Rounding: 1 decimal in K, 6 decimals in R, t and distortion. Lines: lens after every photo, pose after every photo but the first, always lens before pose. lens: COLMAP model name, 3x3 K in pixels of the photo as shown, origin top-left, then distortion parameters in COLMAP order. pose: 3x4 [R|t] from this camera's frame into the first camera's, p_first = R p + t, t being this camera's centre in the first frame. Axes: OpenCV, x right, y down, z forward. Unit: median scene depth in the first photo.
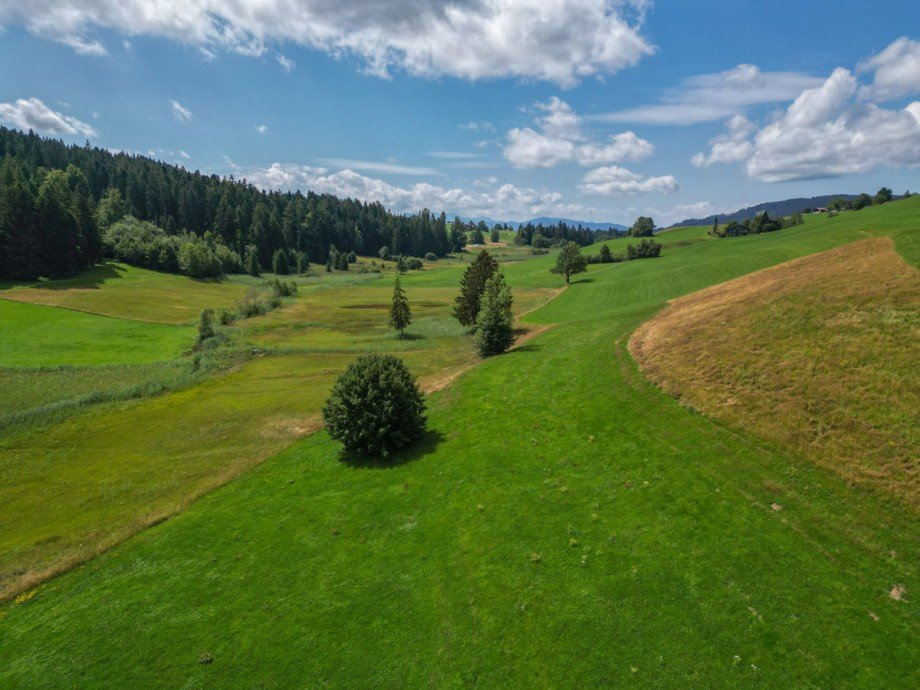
lens RADIAL K [[639.1, 0, 462.3], [0, 639.1, 345.7], [0, 0, 1]] dist [0.101939, -0.108720]
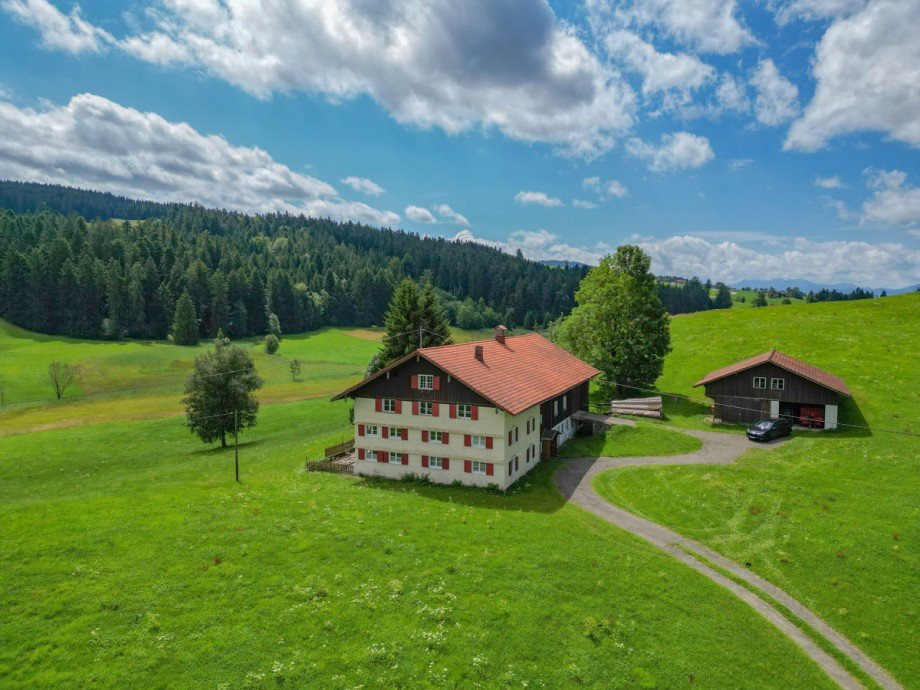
lens RADIAL K [[639.1, 0, 462.3], [0, 639.1, 345.7], [0, 0, 1]] dist [0.101939, -0.108720]
pose [[0.881254, 0.037972, -0.471114, 0.180973], [-0.086112, 0.992984, -0.081044, 0.033435], [0.464732, 0.111989, 0.878341, -0.167918]]
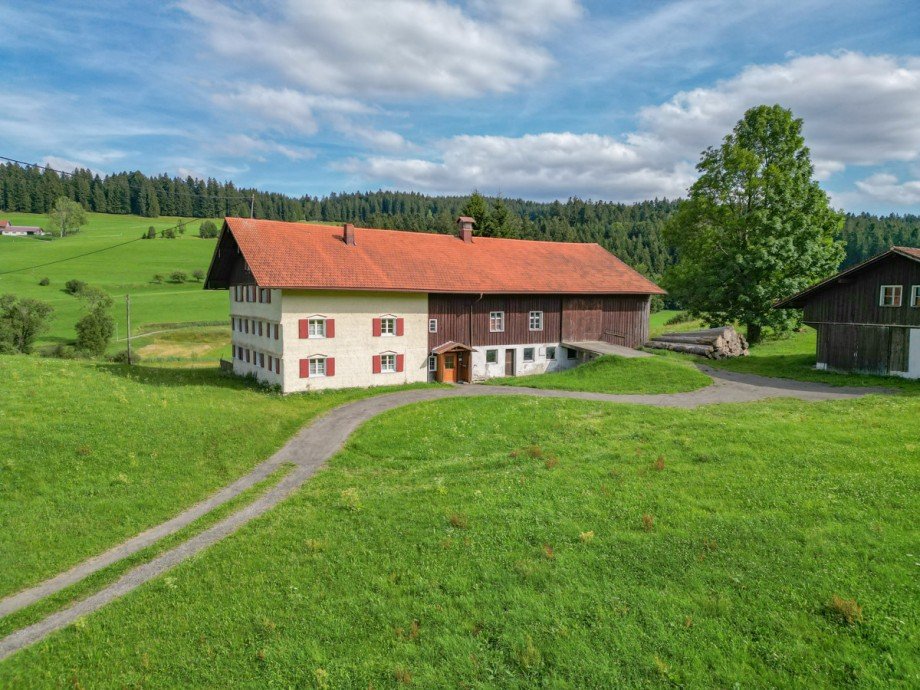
lens RADIAL K [[639.1, 0, 462.3], [0, 639.1, 345.7], [0, 0, 1]] dist [0.101939, -0.108720]
pose [[0.445319, 0.070994, -0.892553, 0.222955], [-0.157767, 0.987476, -0.000170, 0.038771], [0.881363, 0.140891, 0.450942, -0.081286]]
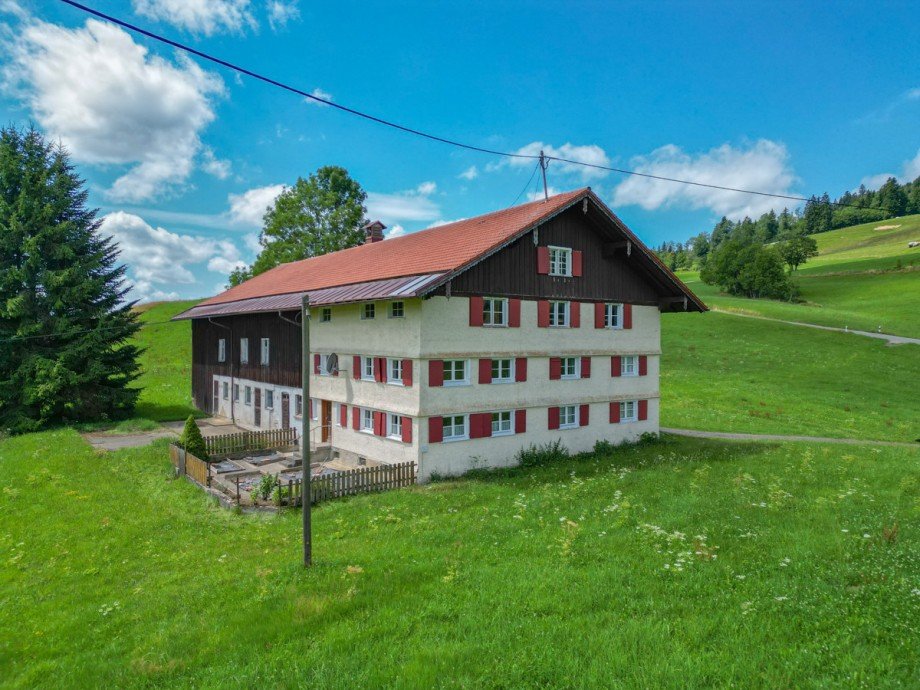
lens RADIAL K [[639.1, 0, 462.3], [0, 639.1, 345.7], [0, 0, 1]] dist [0.101939, -0.108720]
pose [[0.856041, -0.006011, 0.516873, 0.080828], [0.088311, 0.986932, -0.134782, 0.046339], [-0.509308, 0.161025, 0.845385, -0.112375]]
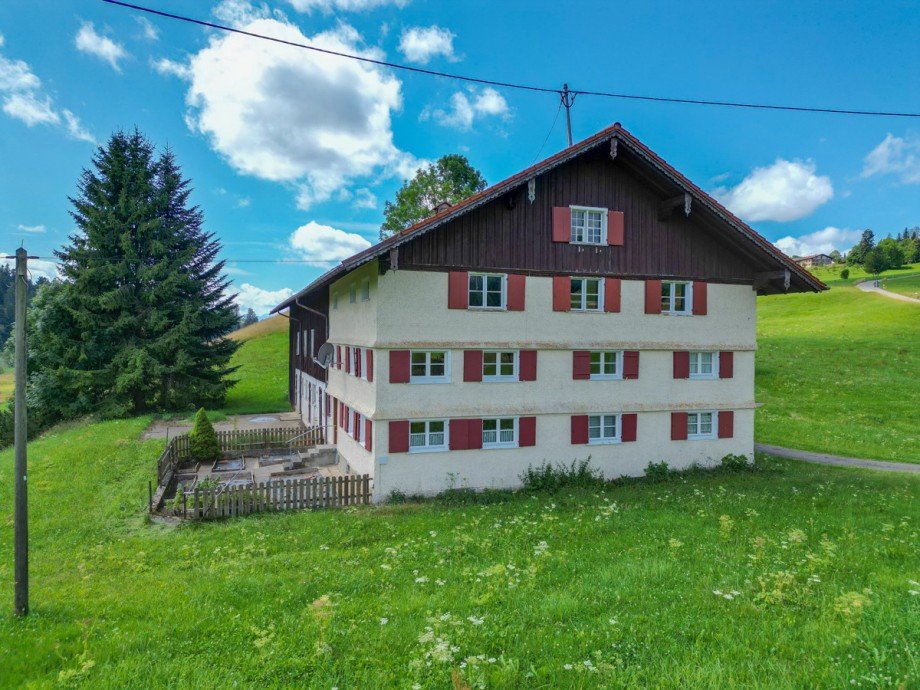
lens RADIAL K [[639.1, 0, 462.3], [0, 639.1, 345.7], [0, 0, 1]] dist [0.101939, -0.108720]
pose [[0.970205, 0.004303, 0.242247, 0.099875], [0.034589, 0.987141, -0.156062, 0.046668], [-0.239804, 0.159791, 0.957581, -0.108234]]
